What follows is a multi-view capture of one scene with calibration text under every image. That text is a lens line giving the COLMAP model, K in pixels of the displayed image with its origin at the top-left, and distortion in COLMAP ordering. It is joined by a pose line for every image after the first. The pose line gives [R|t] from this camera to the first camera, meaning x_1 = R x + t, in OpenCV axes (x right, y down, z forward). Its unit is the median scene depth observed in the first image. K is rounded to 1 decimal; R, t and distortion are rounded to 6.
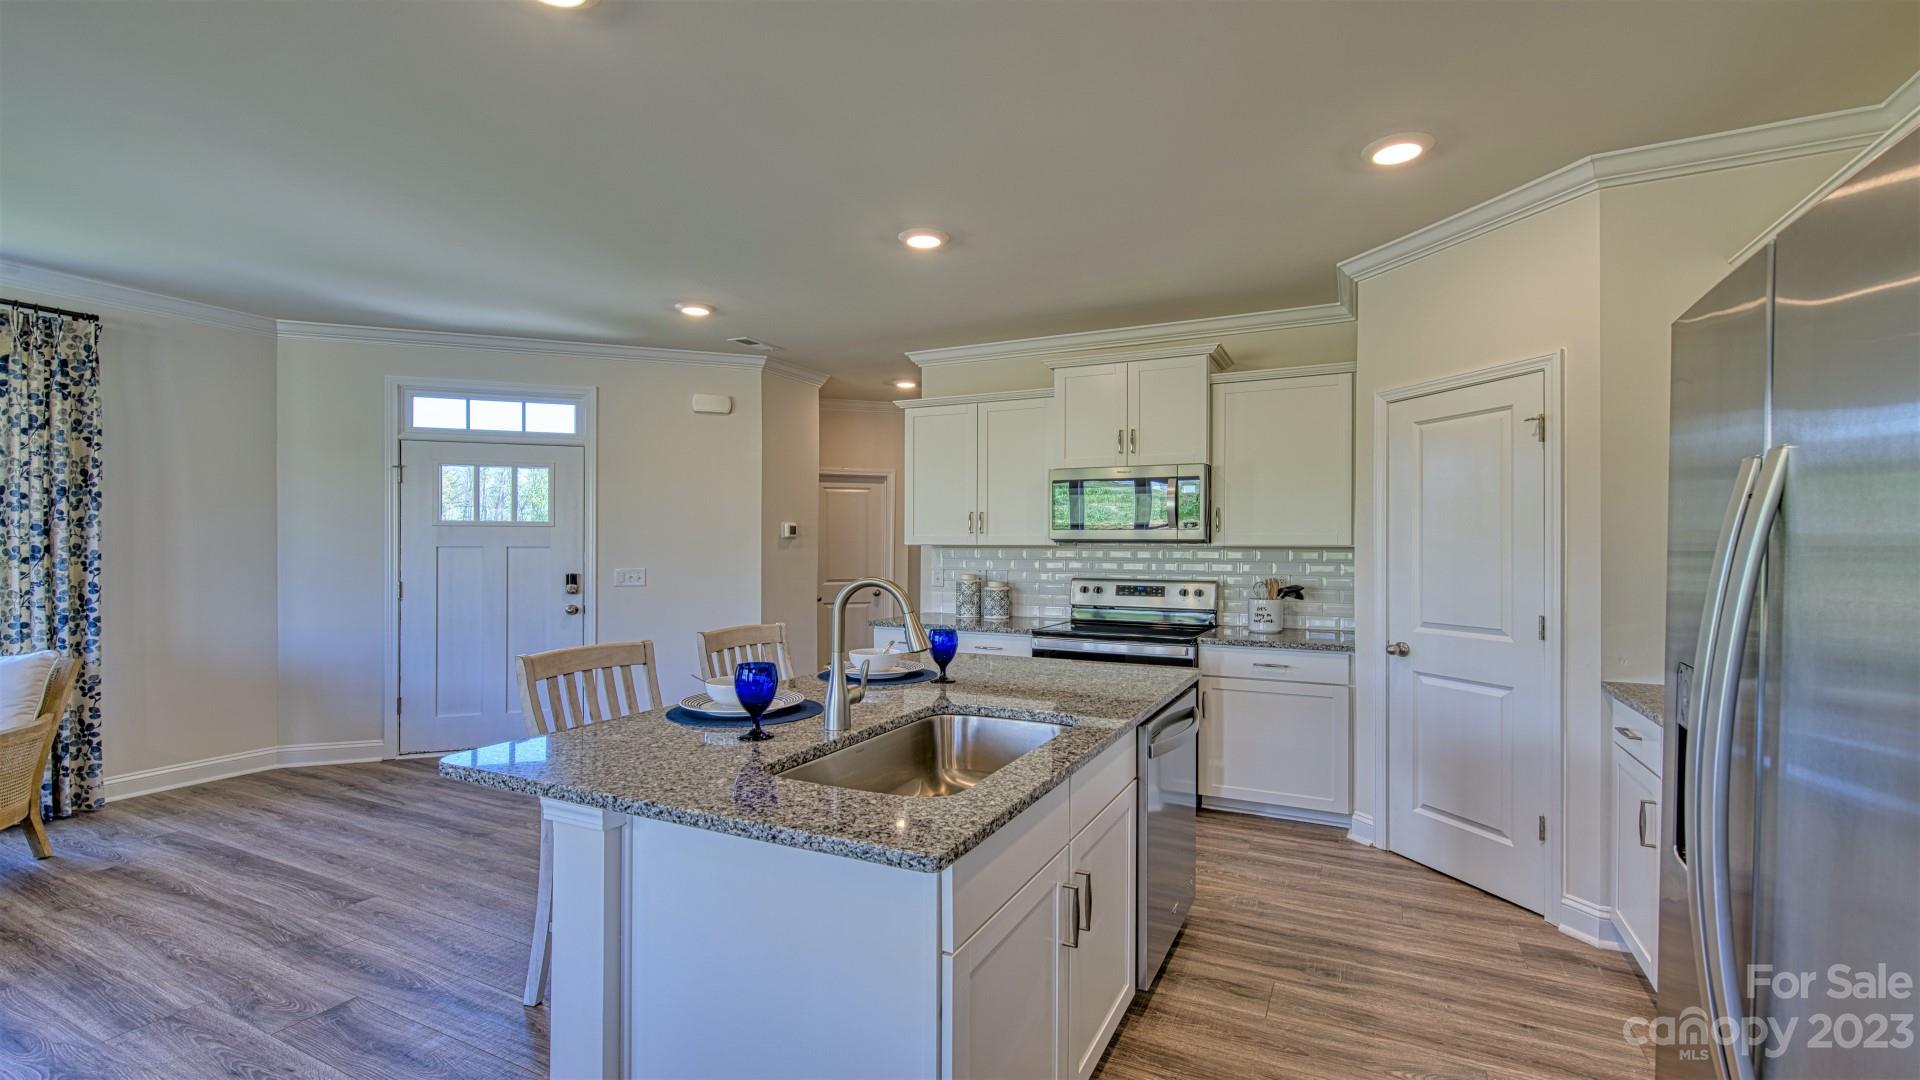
lens RADIAL K [[828.3, 0, 960.8], [0, 828.3, 542.2], [0, 0, 1]] dist [0.000752, -0.002009]
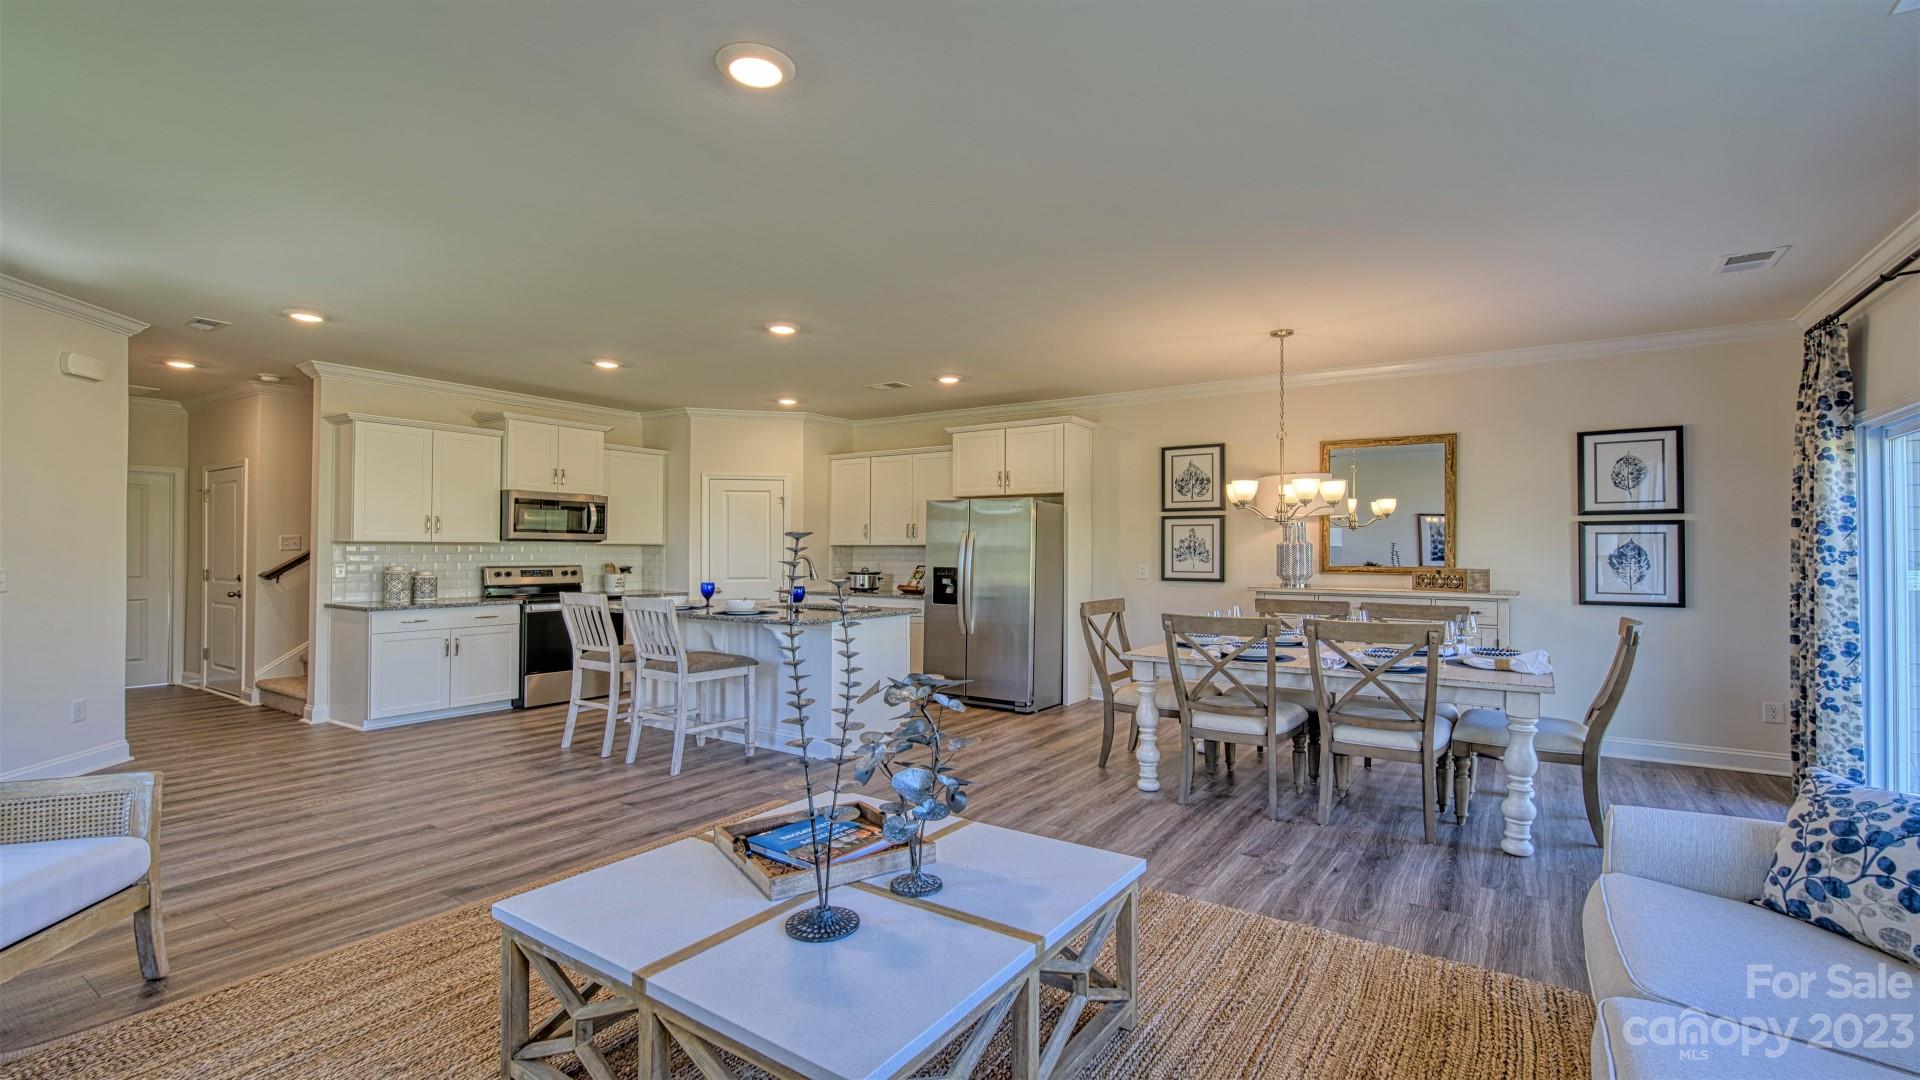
lens RADIAL K [[828.3, 0, 961.5], [0, 828.3, 539.4], [0, 0, 1]] dist [0.000752, -0.002009]
pose [[0.148496, 0.005878, 0.988896, -1.409487], [-0.012517, 0.999913, -0.004064, -0.007040], [-0.988834, -0.011775, 0.148557, 0.015874]]
